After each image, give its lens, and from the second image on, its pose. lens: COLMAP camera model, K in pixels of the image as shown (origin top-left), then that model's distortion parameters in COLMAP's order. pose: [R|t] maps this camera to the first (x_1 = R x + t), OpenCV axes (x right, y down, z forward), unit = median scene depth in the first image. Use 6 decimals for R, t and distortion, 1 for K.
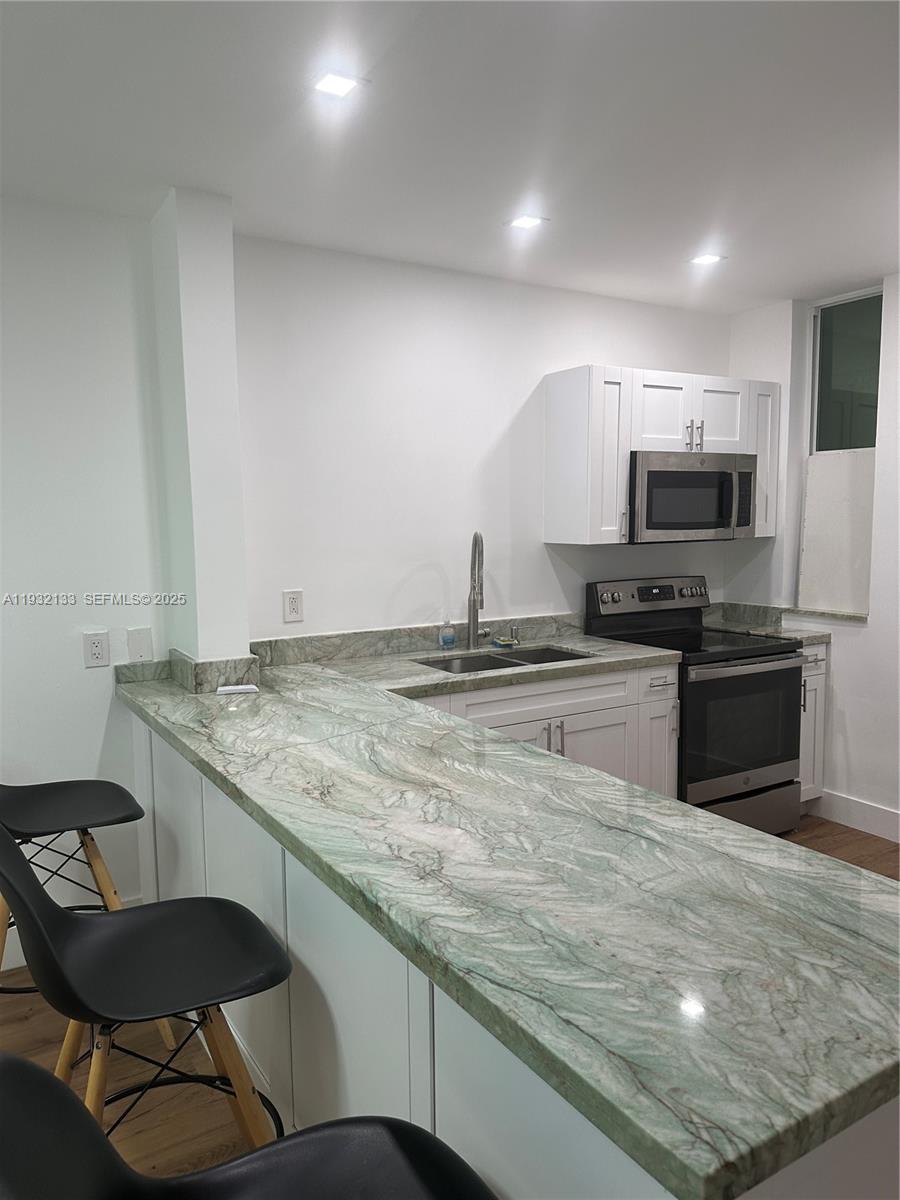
lens RADIAL K [[845.5, 0, 448.4], [0, 845.5, 601.2], [0, 0, 1]] dist [-0.026020, -0.002946]
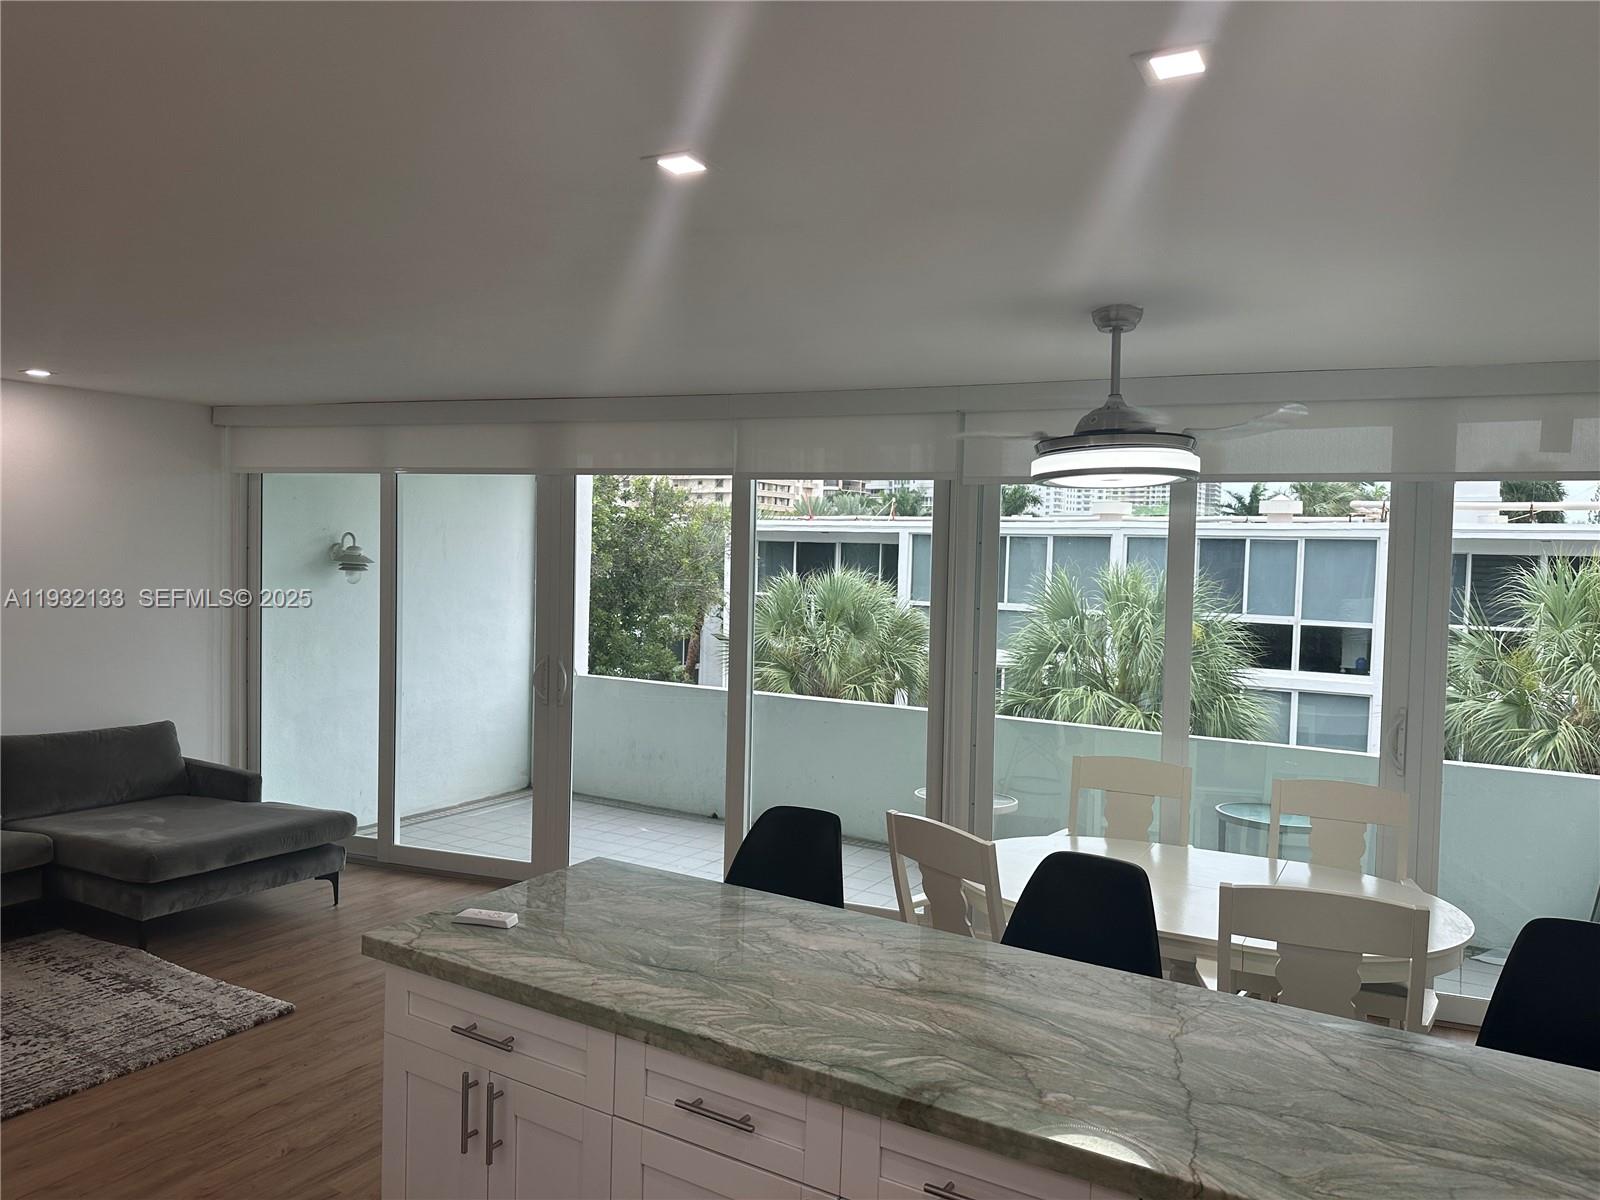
lens RADIAL K [[1127.4, 0, 802.2], [0, 1127.4, 594.9], [0, 0, 1]] dist [-0.026020, -0.002946]
pose [[-0.890570, 0.006625, -0.454797, 0.641075], [-0.061231, 0.989046, 0.134309, -0.356663], [0.450705, 0.147460, -0.880409, 2.045970]]
